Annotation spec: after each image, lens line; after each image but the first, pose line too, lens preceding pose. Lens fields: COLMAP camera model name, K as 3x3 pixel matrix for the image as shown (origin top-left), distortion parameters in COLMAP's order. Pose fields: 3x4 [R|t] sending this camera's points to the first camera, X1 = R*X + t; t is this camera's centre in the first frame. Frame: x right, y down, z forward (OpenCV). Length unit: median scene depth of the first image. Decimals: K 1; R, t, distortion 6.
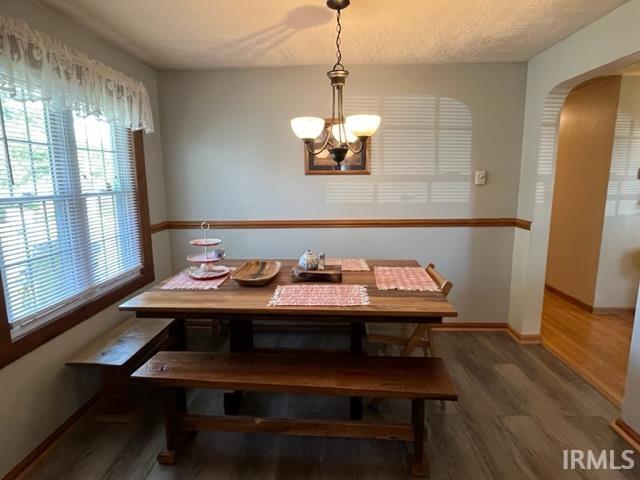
lens RADIAL K [[359.5, 0, 321.1], [0, 359.5, 239.0], [0, 0, 1]] dist [-0.002565, 0.000298]
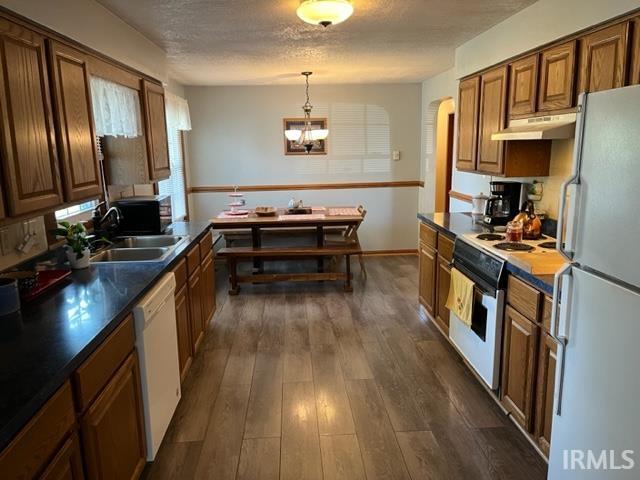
lens RADIAL K [[483.7, 0, 325.4], [0, 483.7, 241.9], [0, 0, 1]] dist [0.070306, -0.085964]
pose [[0.994077, -0.029367, 0.104639, -0.113496], [0.026700, 0.999284, 0.026806, 0.160484], [-0.105351, -0.023853, 0.994149, -1.230836]]
